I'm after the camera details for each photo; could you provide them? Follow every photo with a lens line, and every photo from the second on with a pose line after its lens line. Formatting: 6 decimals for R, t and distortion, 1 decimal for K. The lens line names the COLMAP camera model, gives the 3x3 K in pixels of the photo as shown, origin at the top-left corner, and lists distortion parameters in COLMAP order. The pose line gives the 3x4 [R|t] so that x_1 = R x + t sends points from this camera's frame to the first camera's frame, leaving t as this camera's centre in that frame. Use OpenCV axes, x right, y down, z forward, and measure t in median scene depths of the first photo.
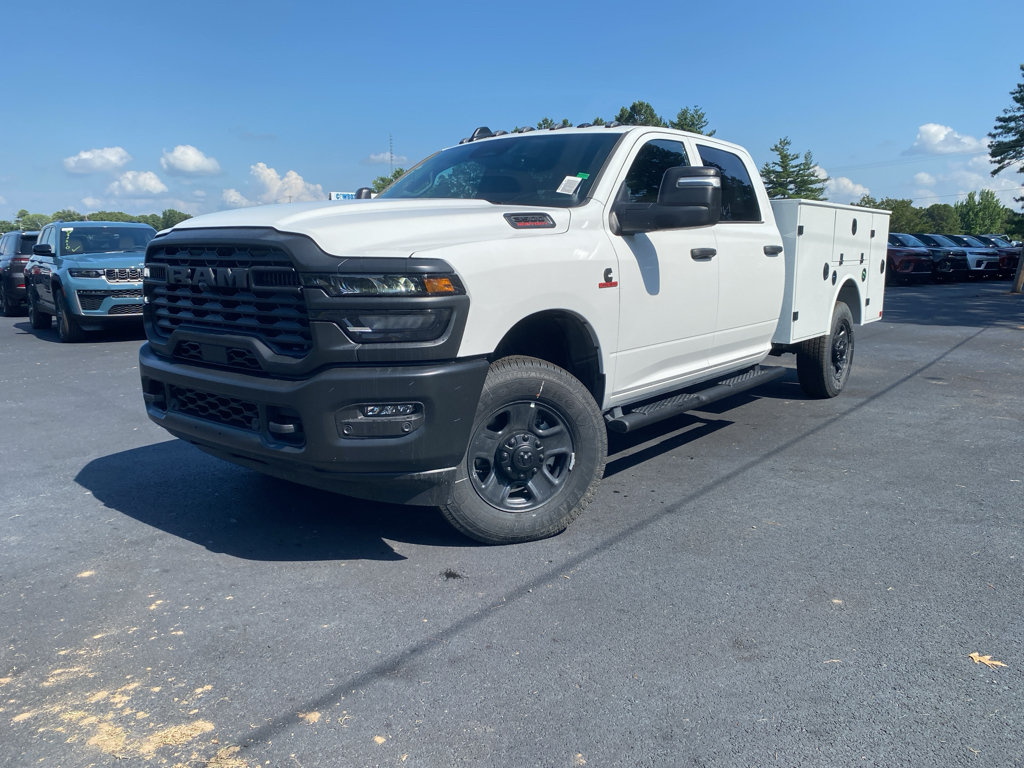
lens RADIAL K [[792.2, 0, 517.3], [0, 792.2, 391.0], [0, 0, 1]] dist [0.051411, -0.024351]
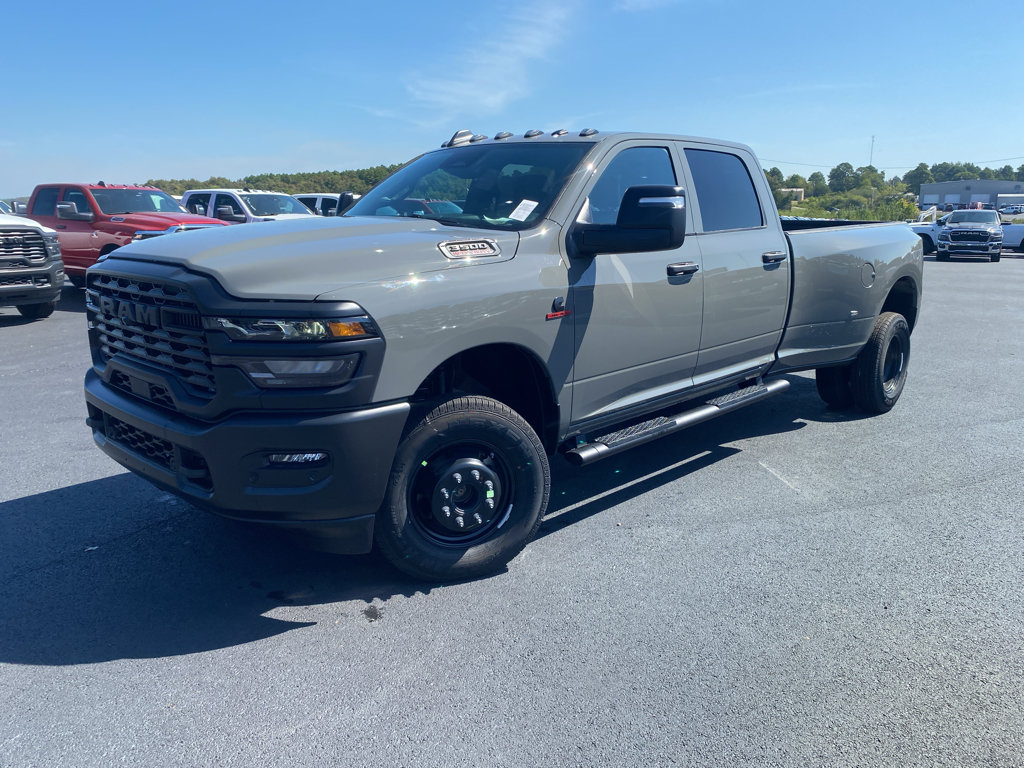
lens RADIAL K [[792.2, 0, 513.1], [0, 792.2, 380.4], [0, 0, 1]] dist [0.051411, -0.024351]
pose [[0.995982, 0.018045, -0.087720, 0.165151], [-0.015444, 0.999423, 0.030243, -0.092966], [0.088215, -0.028767, 0.995686, 0.059319]]
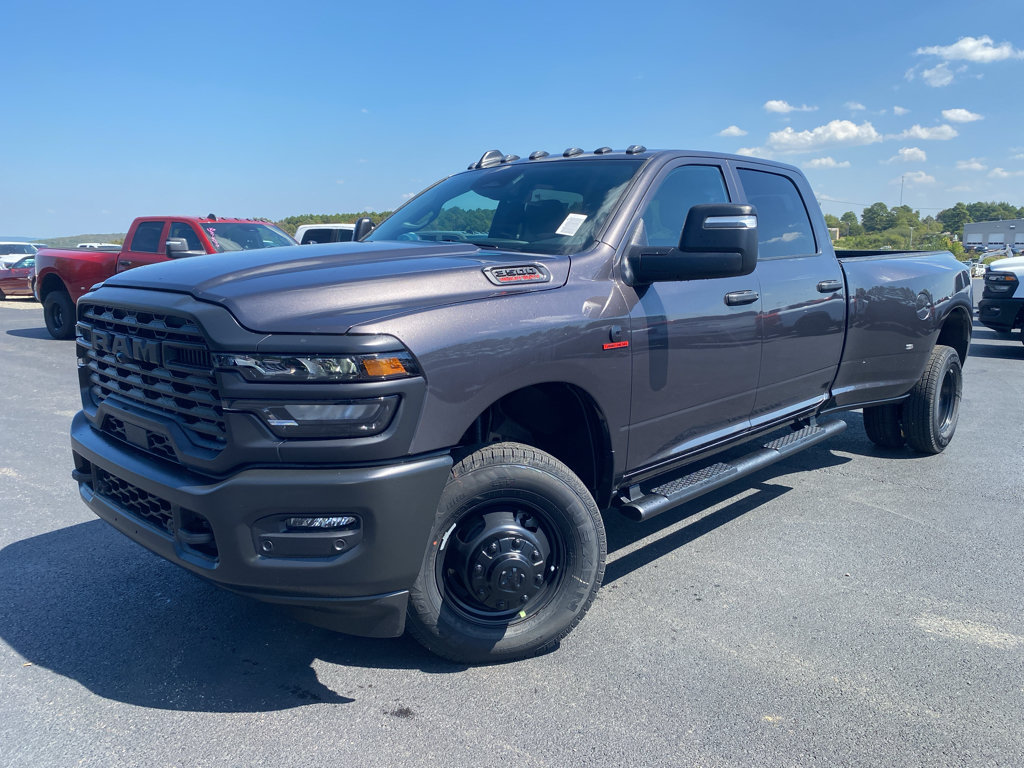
lens RADIAL K [[792.2, 0, 507.9], [0, 792.2, 366.3], [0, 0, 1]] dist [0.051411, -0.024351]
pose [[0.995971, 0.010774, -0.089032, 0.086477], [-0.013626, 0.999411, -0.031493, -0.098834], [0.088640, 0.032579, 0.995531, 0.192848]]
